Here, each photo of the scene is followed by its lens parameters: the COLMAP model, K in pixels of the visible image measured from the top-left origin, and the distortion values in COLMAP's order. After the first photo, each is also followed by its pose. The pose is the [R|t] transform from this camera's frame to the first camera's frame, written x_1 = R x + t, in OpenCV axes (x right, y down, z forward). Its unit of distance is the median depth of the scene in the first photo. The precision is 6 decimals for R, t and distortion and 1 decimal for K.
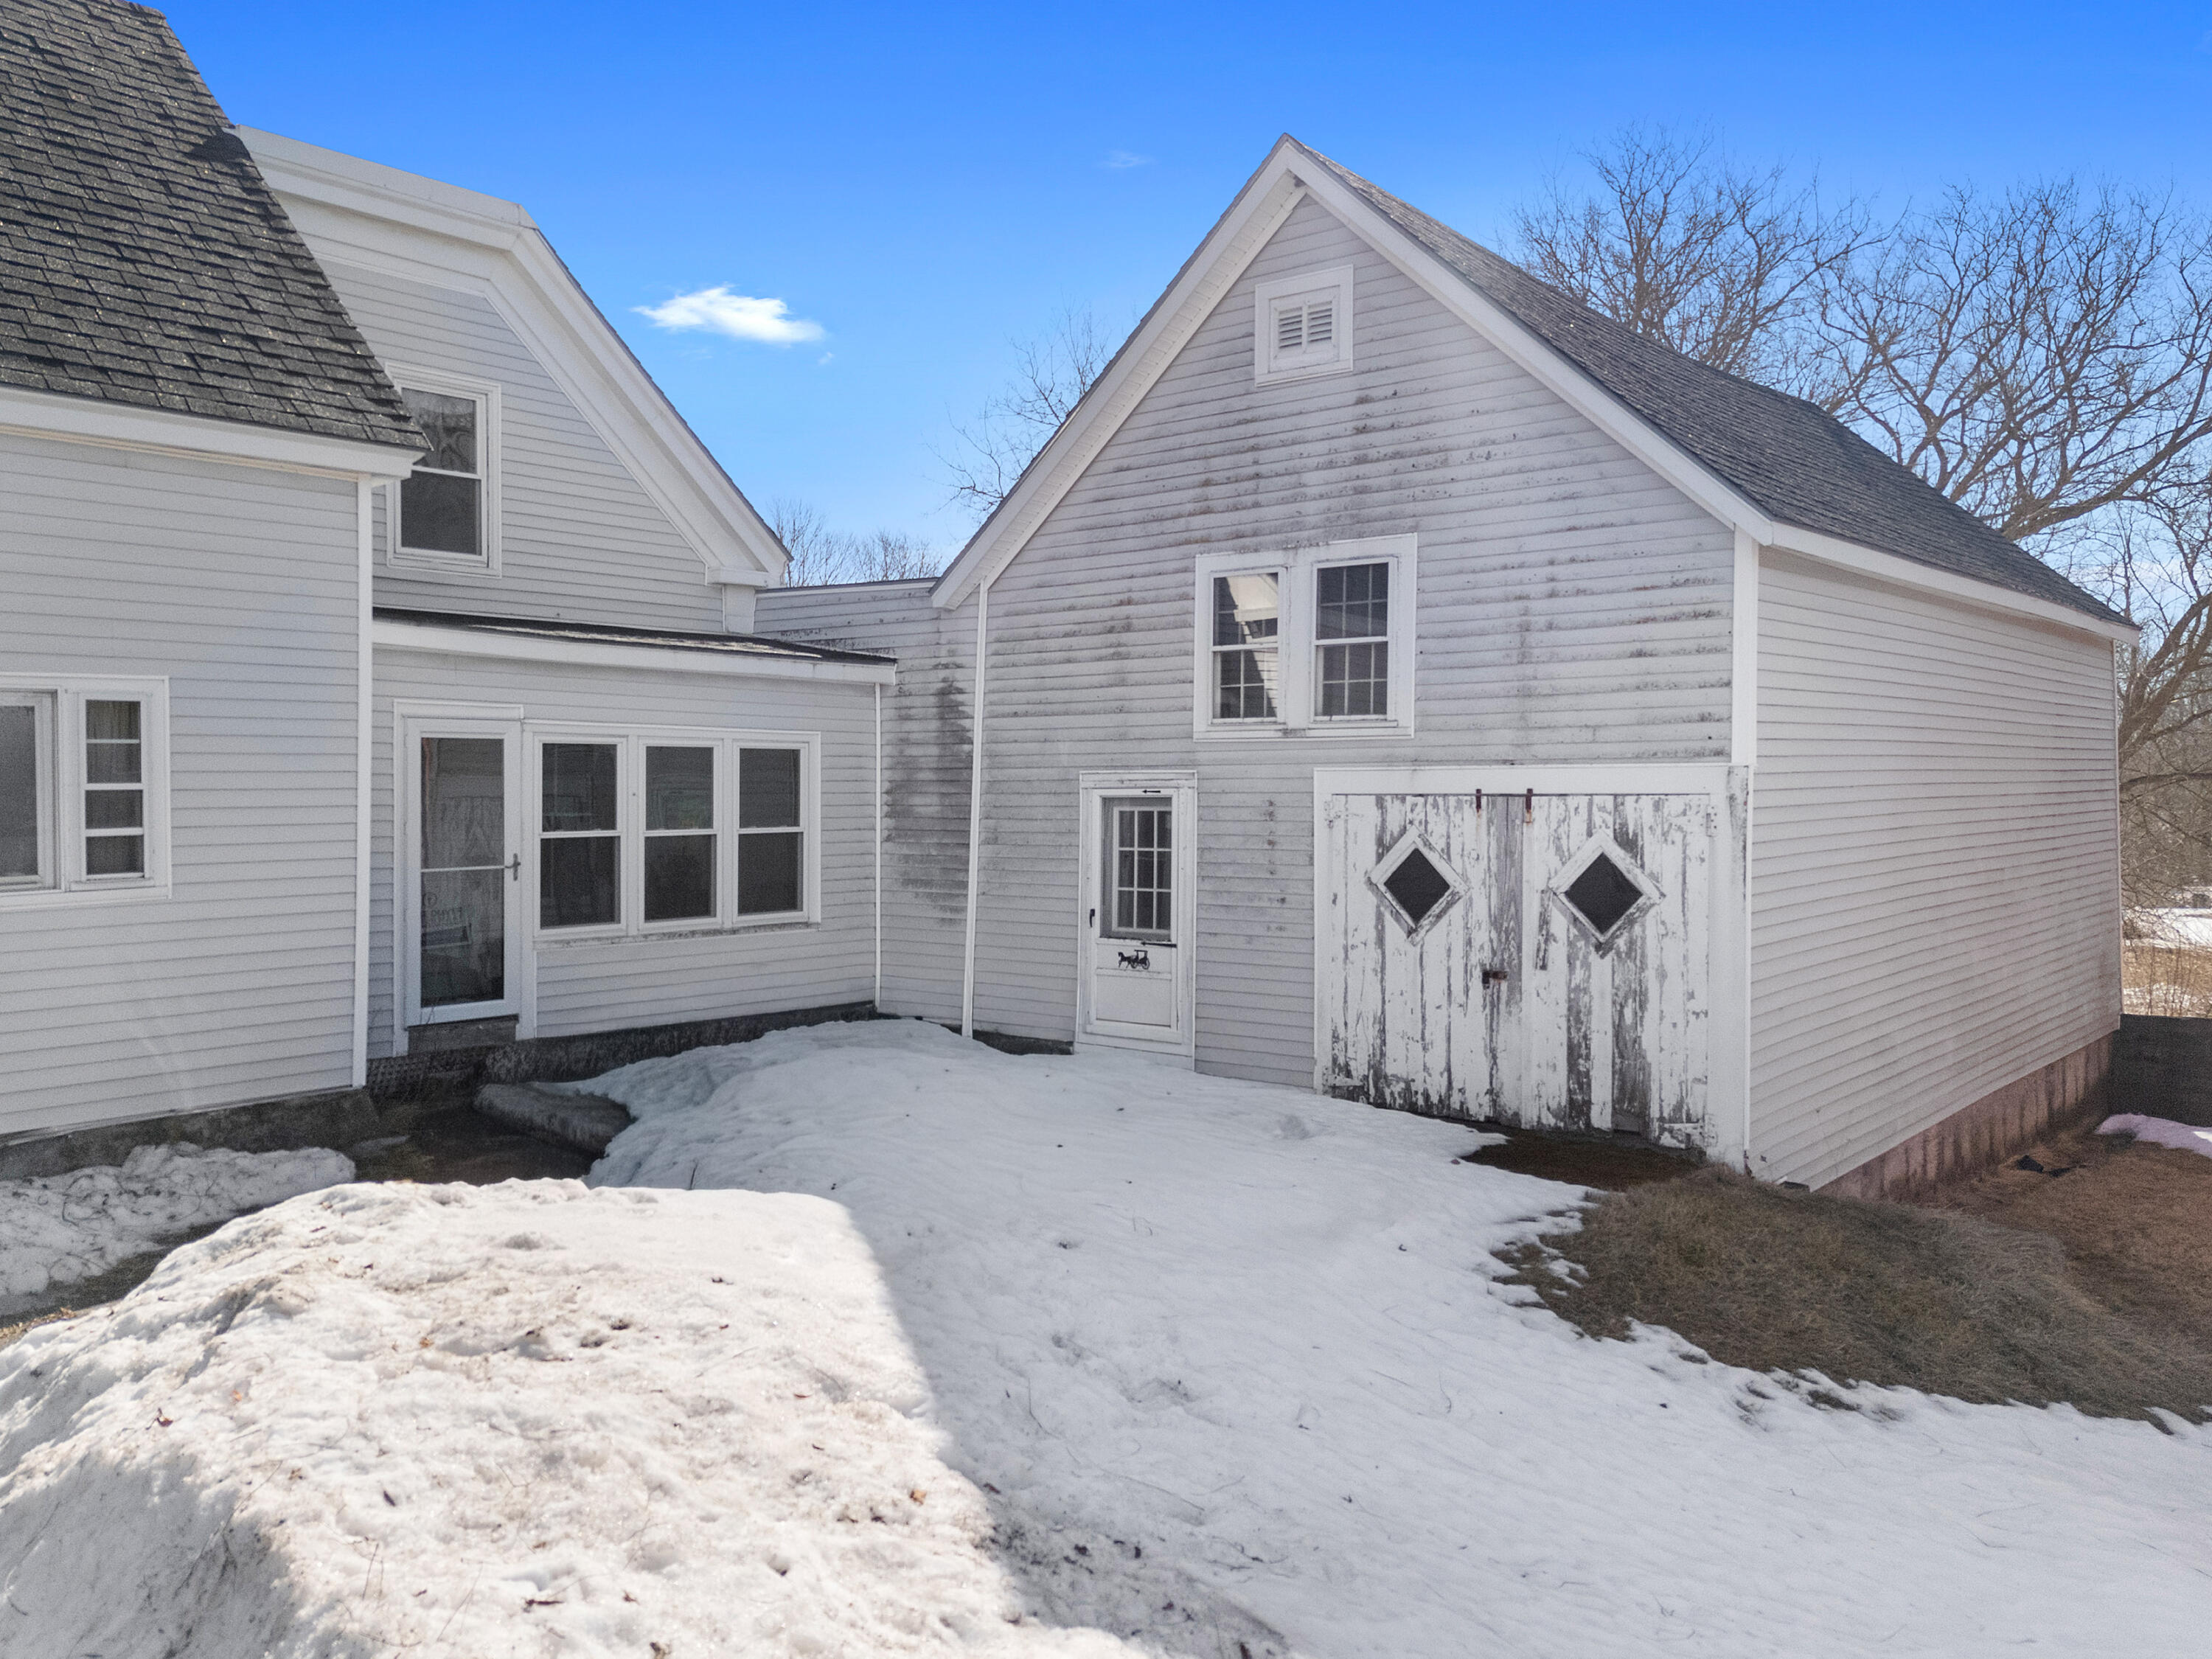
lens RADIAL K [[1910.7, 0, 1084.1], [0, 1910.7, 790.3], [0, 0, 1]] dist [0.053326, -0.077082]
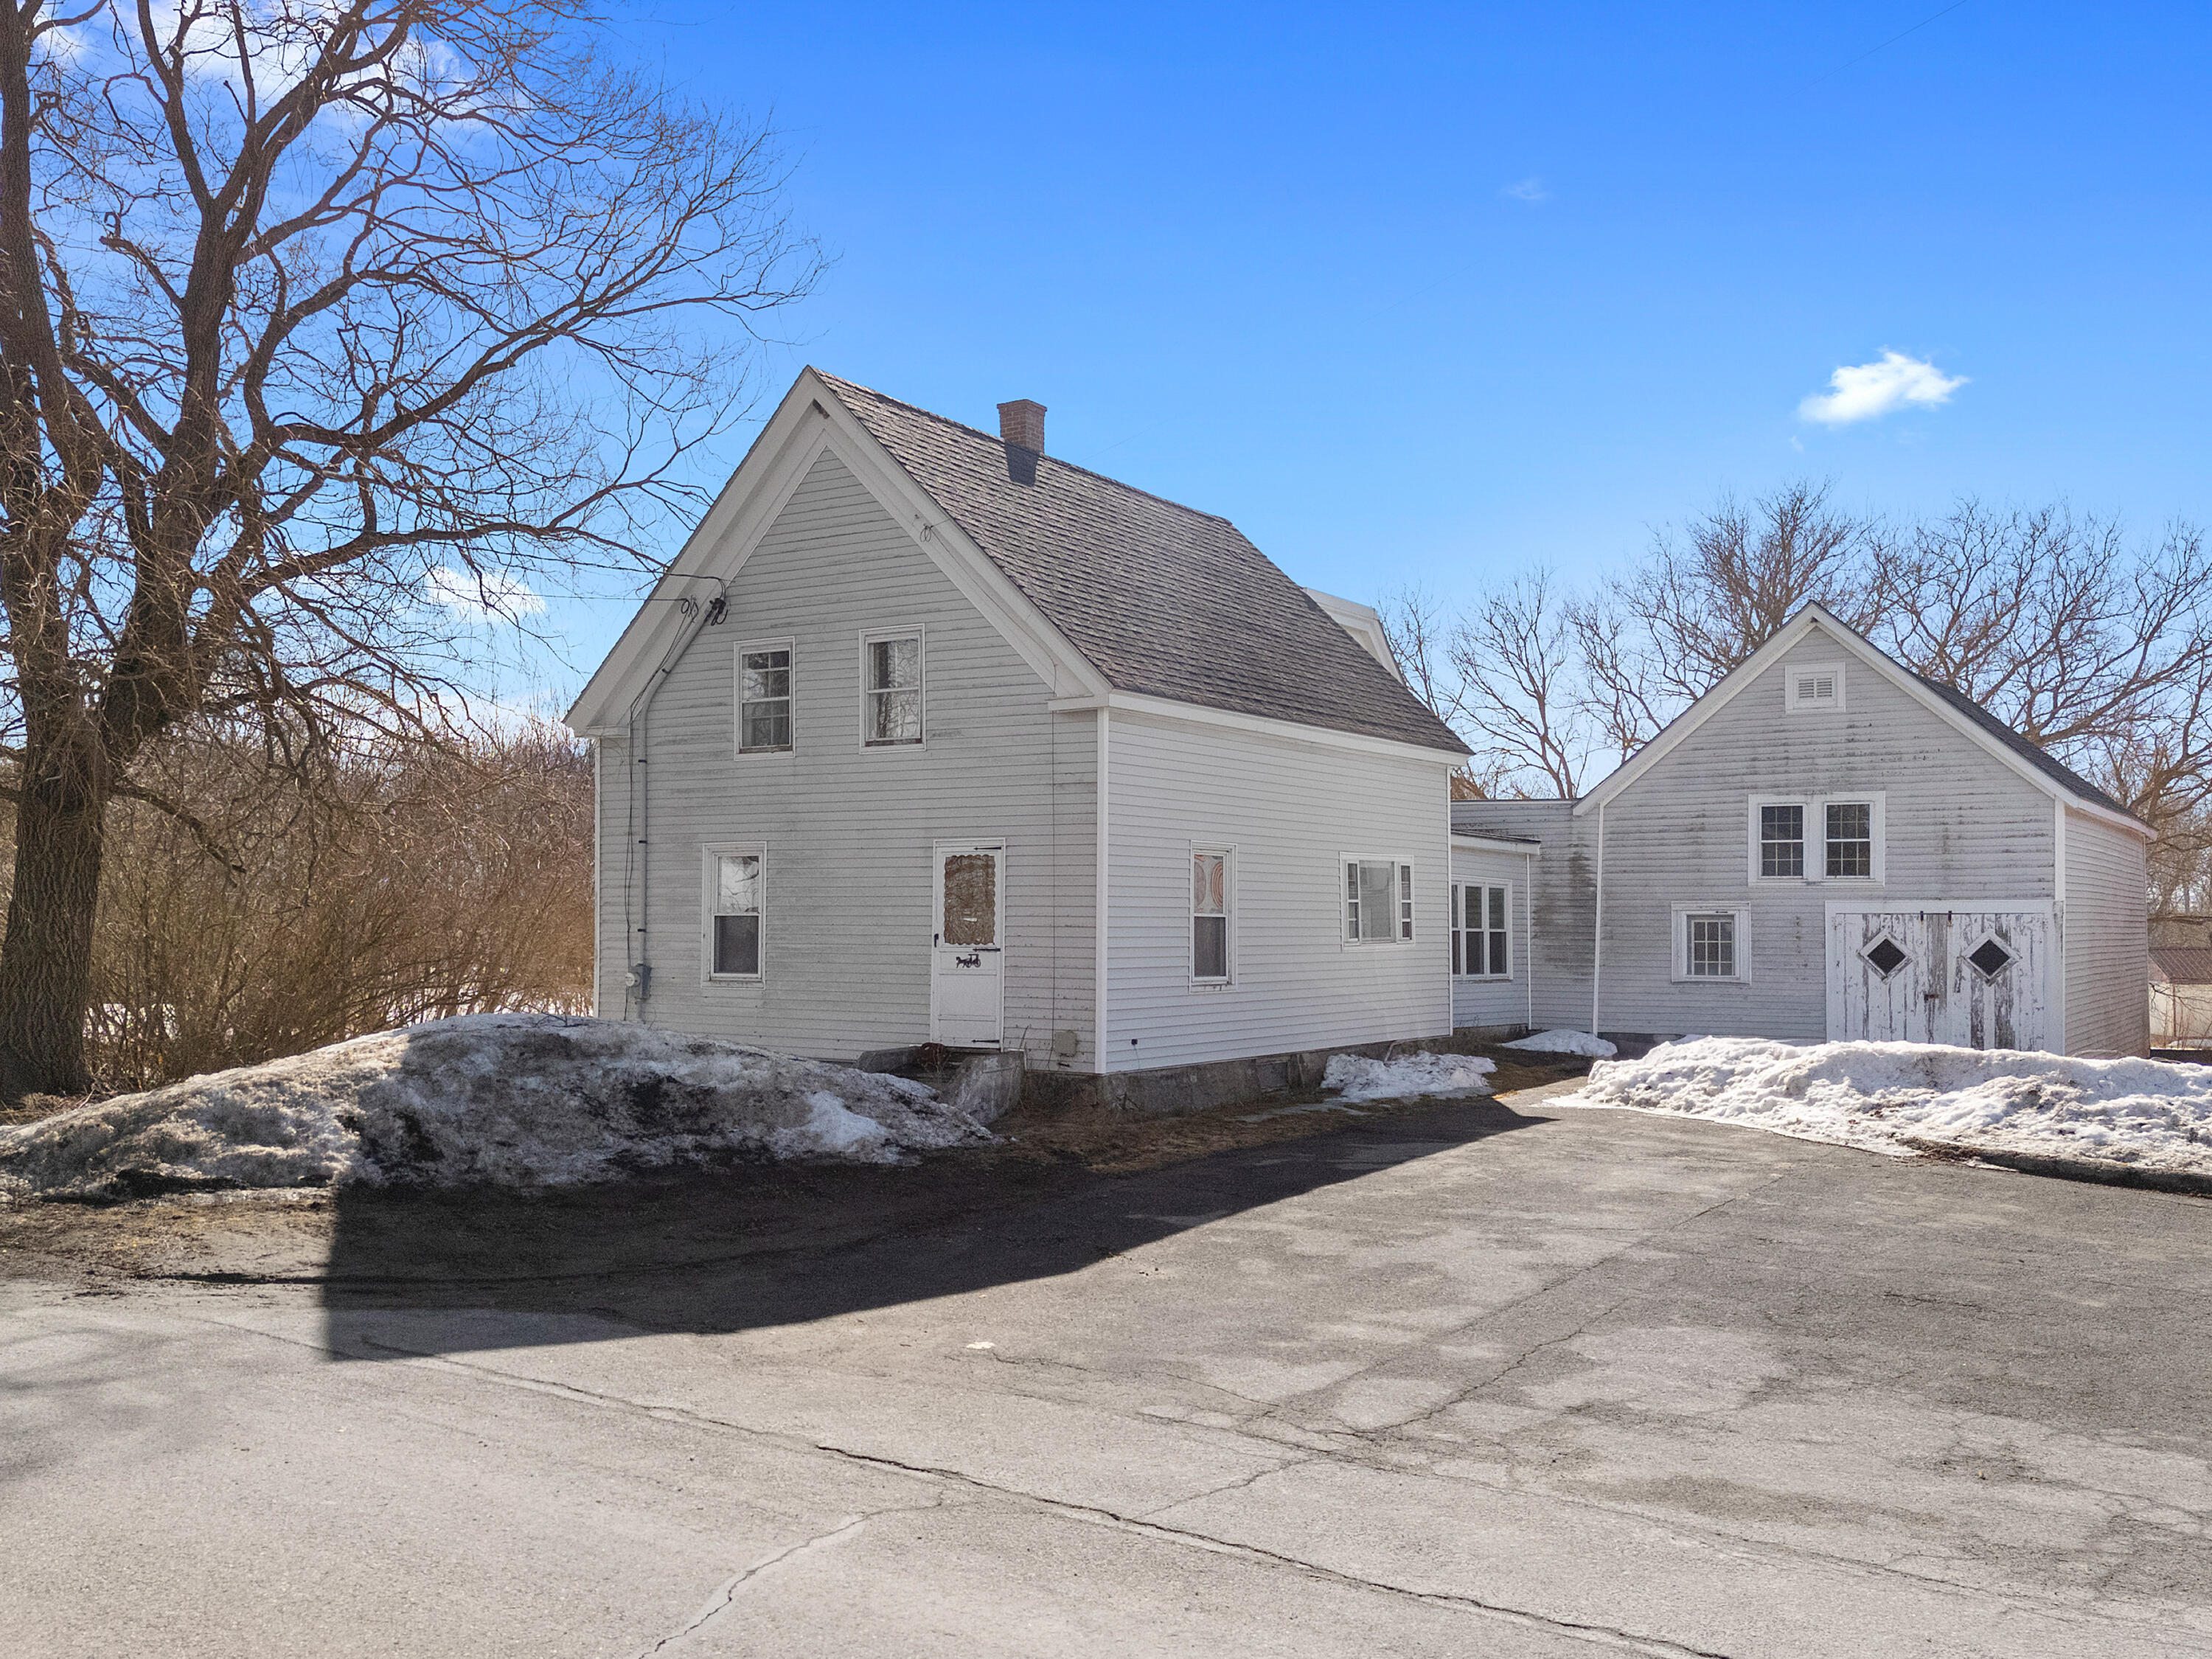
lens RADIAL K [[1910.7, 0, 1116.8], [0, 1910.7, 879.4], [0, 0, 1]] dist [0.053326, -0.077082]
pose [[0.997014, 0.016730, 0.075392, -0.837407], [-0.014299, 0.999364, -0.032670, 0.046166], [-0.075890, 0.031494, 0.996619, -1.066684]]
